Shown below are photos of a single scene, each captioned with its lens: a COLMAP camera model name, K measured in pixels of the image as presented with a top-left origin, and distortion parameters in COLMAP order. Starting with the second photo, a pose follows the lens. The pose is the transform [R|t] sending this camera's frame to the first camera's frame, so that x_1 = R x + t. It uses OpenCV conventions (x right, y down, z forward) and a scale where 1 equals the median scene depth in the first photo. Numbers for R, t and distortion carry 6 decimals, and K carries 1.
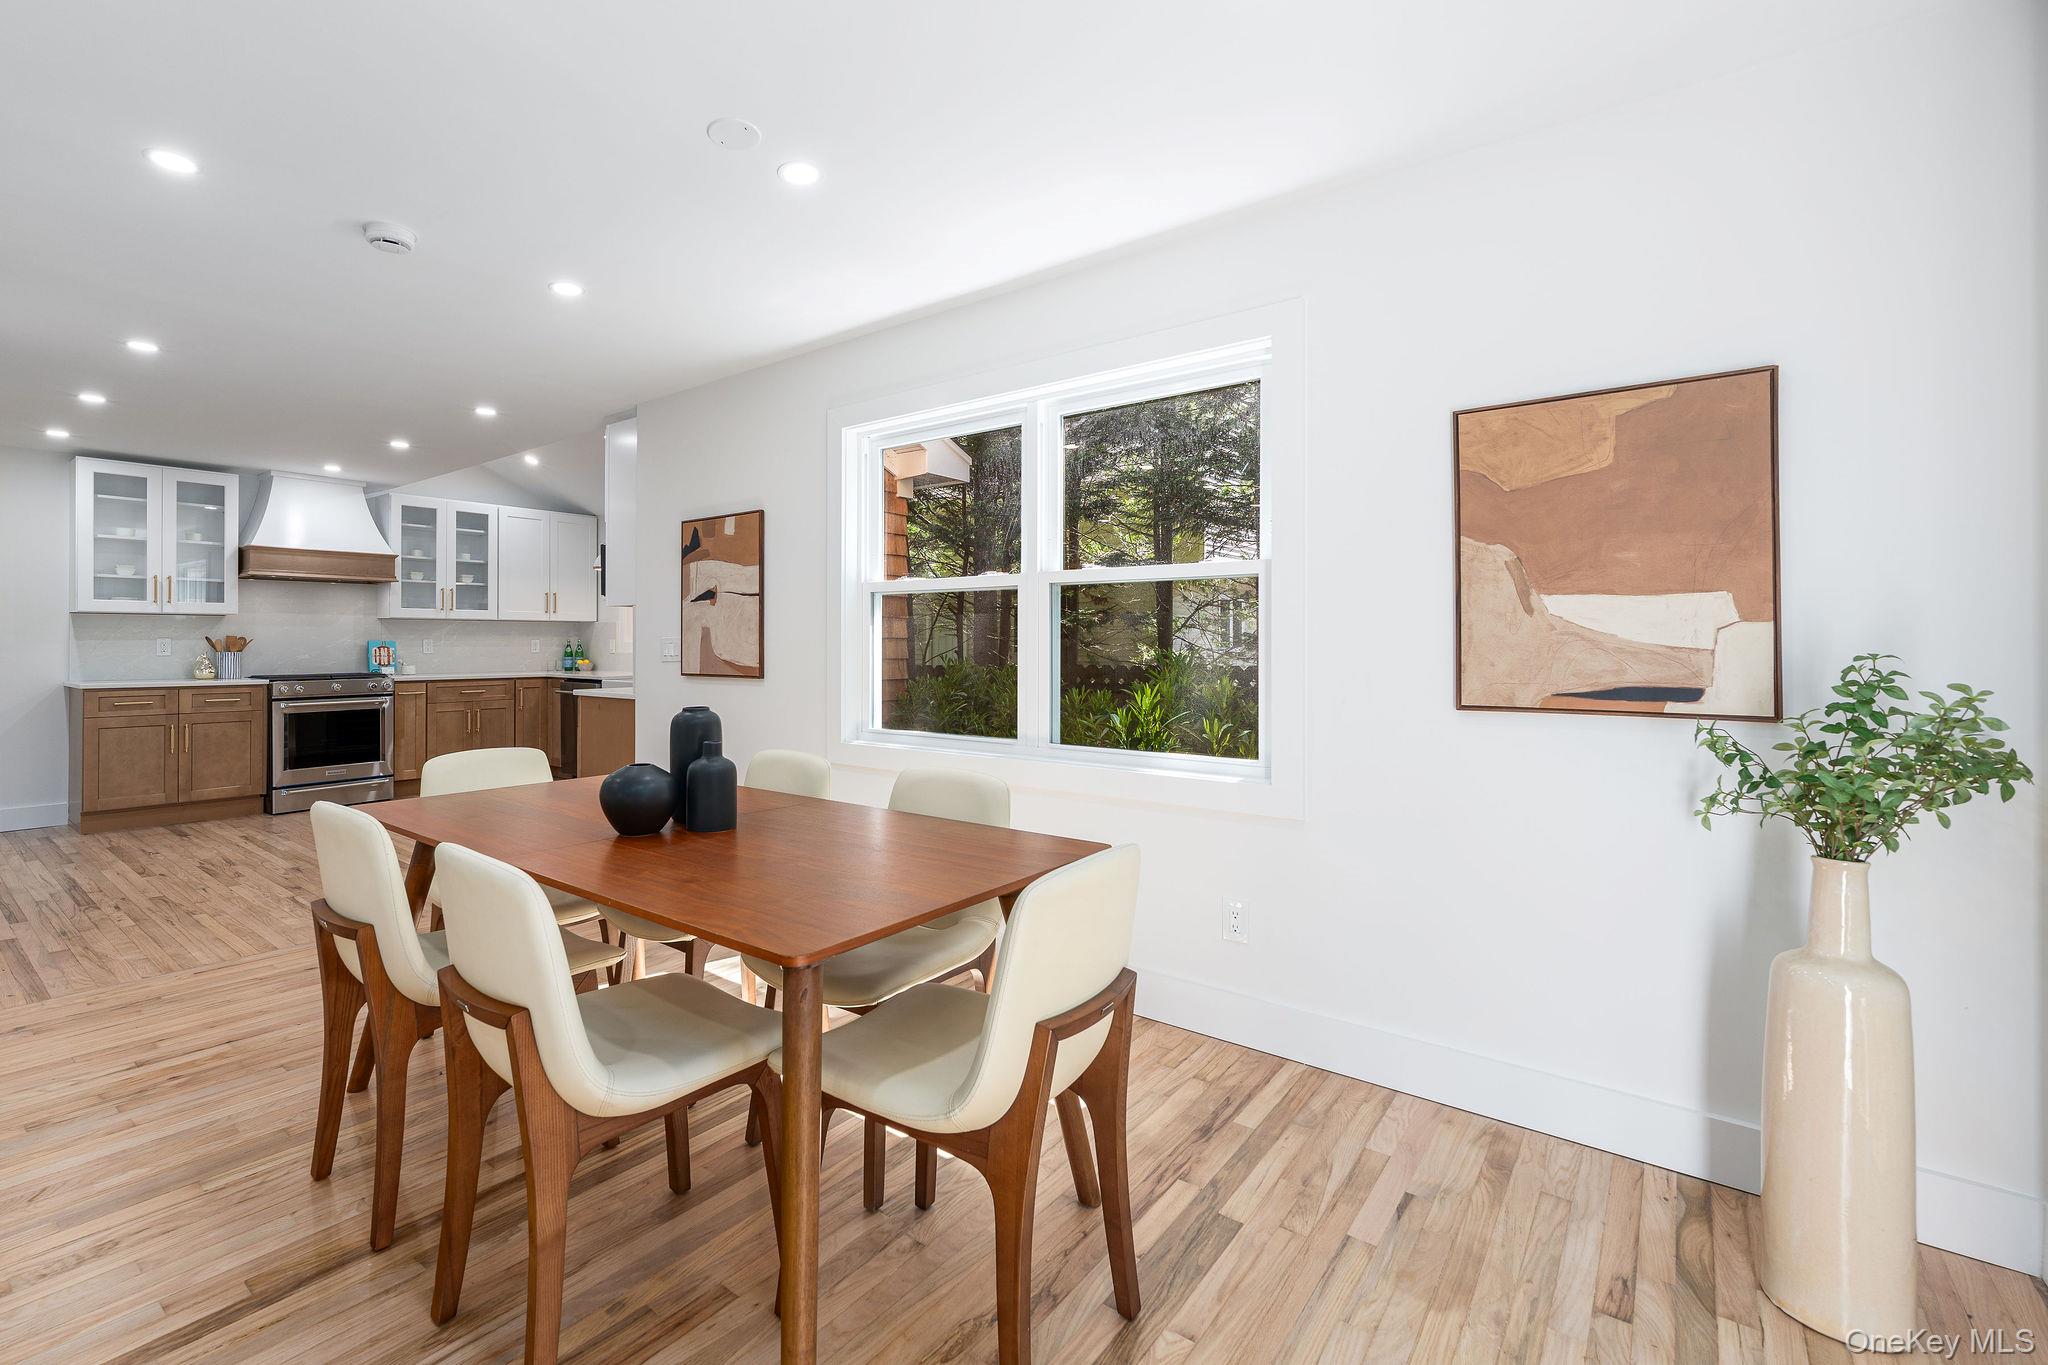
lens RADIAL K [[904.4, 0, 945.9], [0, 904.4, 636.3], [0, 0, 1]] dist [-0.001605, -0.000373]
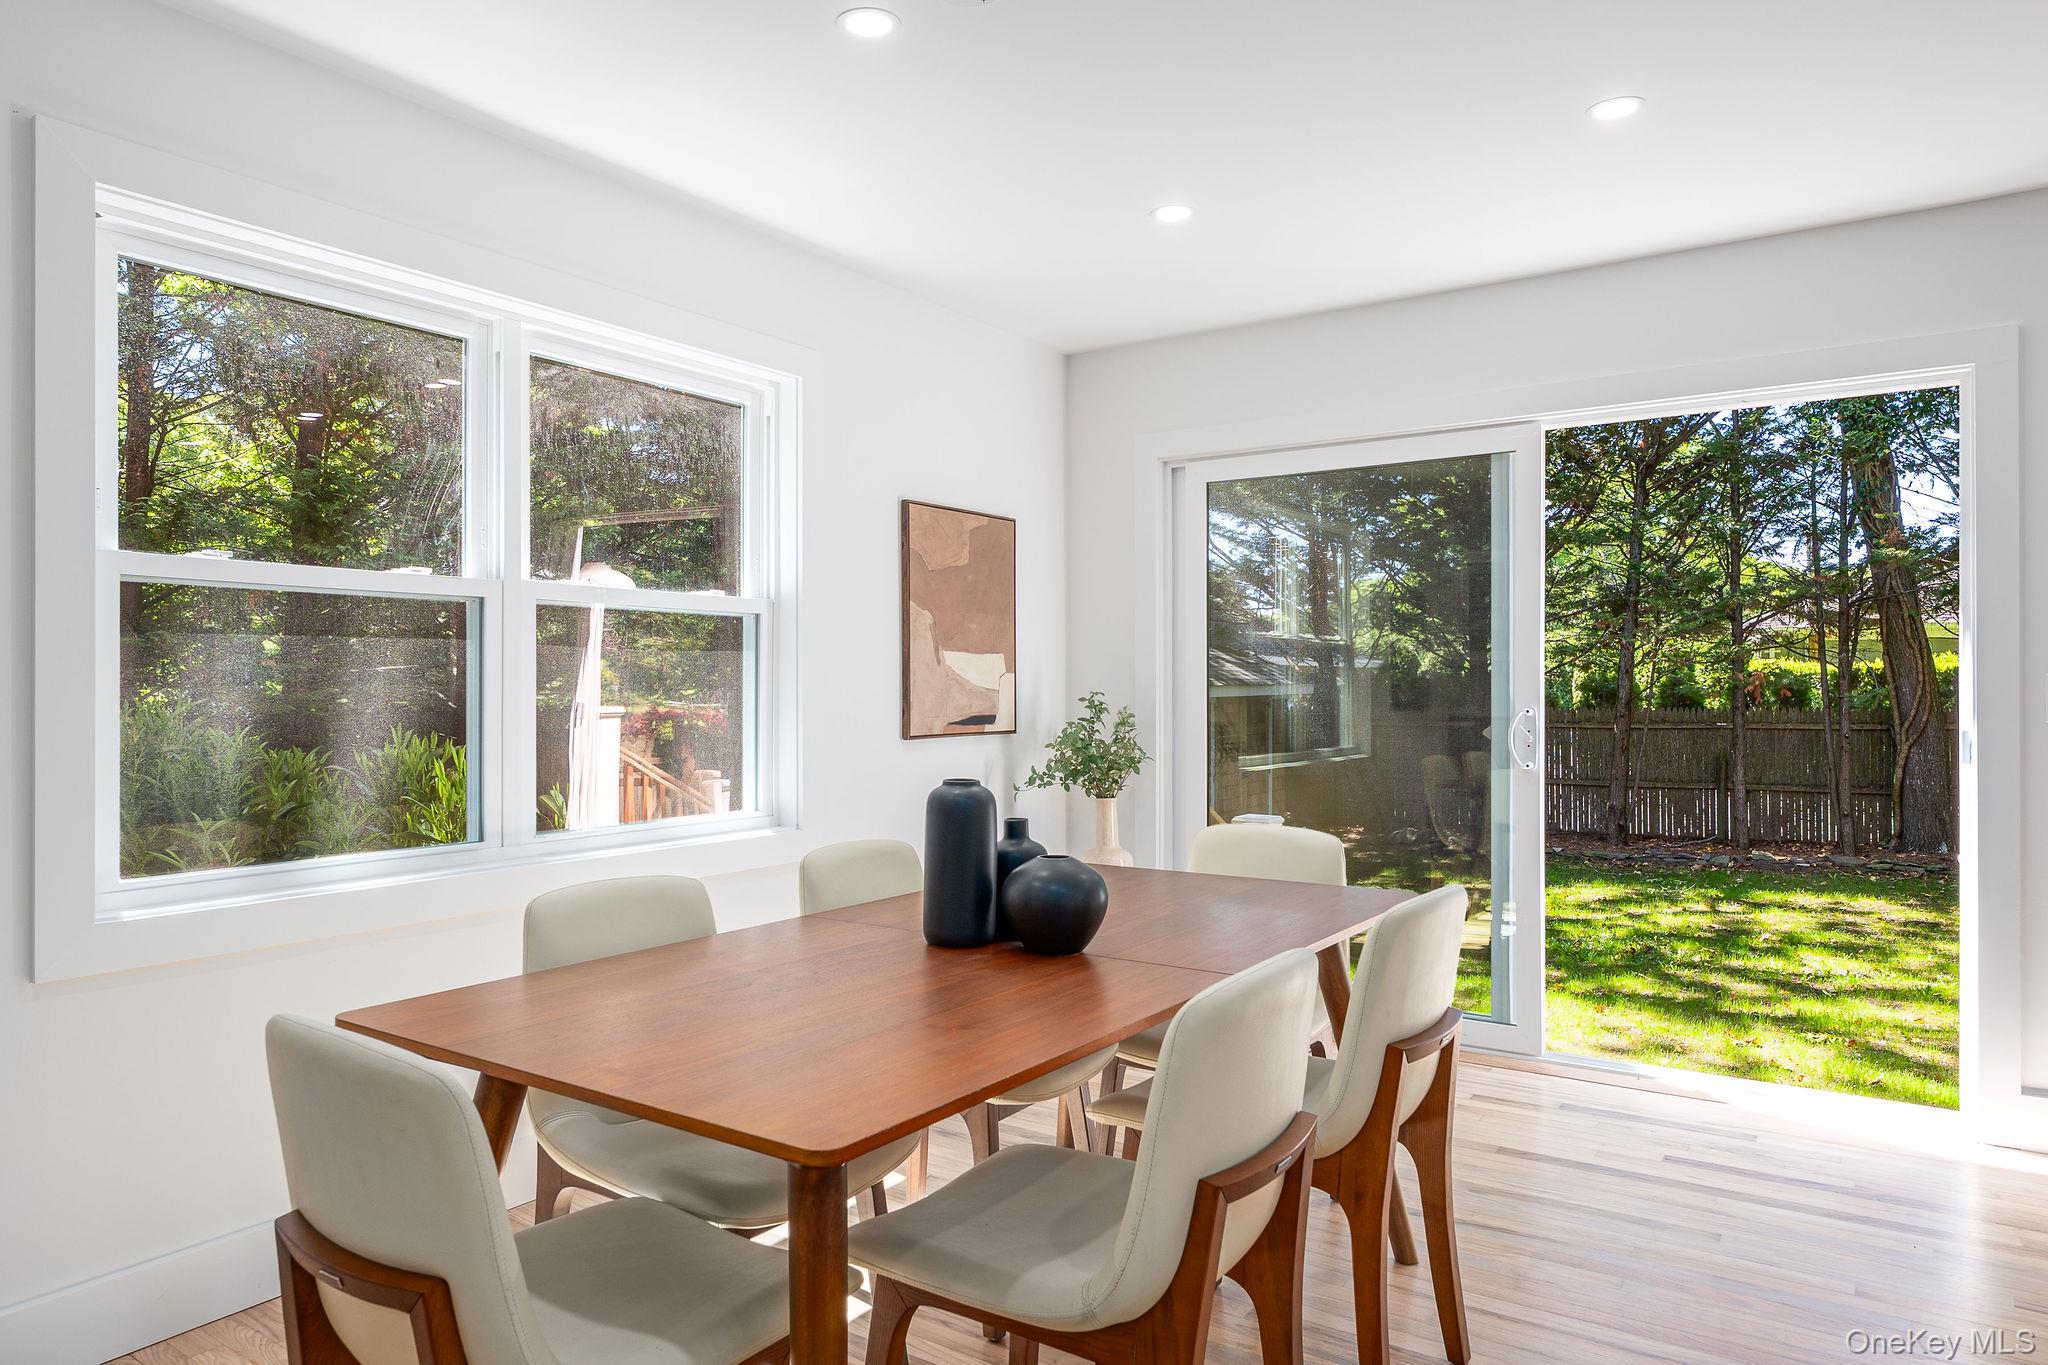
lens RADIAL K [[1281.1, 0, 1007.5], [0, 1281.1, 678.5], [0, 0, 1]] dist [-0.000221, -0.000588]
pose [[-0.076003, 0.003481, 0.997102, -0.626432], [-0.004965, 0.999980, -0.003870, 0.001378], [-0.997095, -0.005245, -0.075984, 0.521214]]
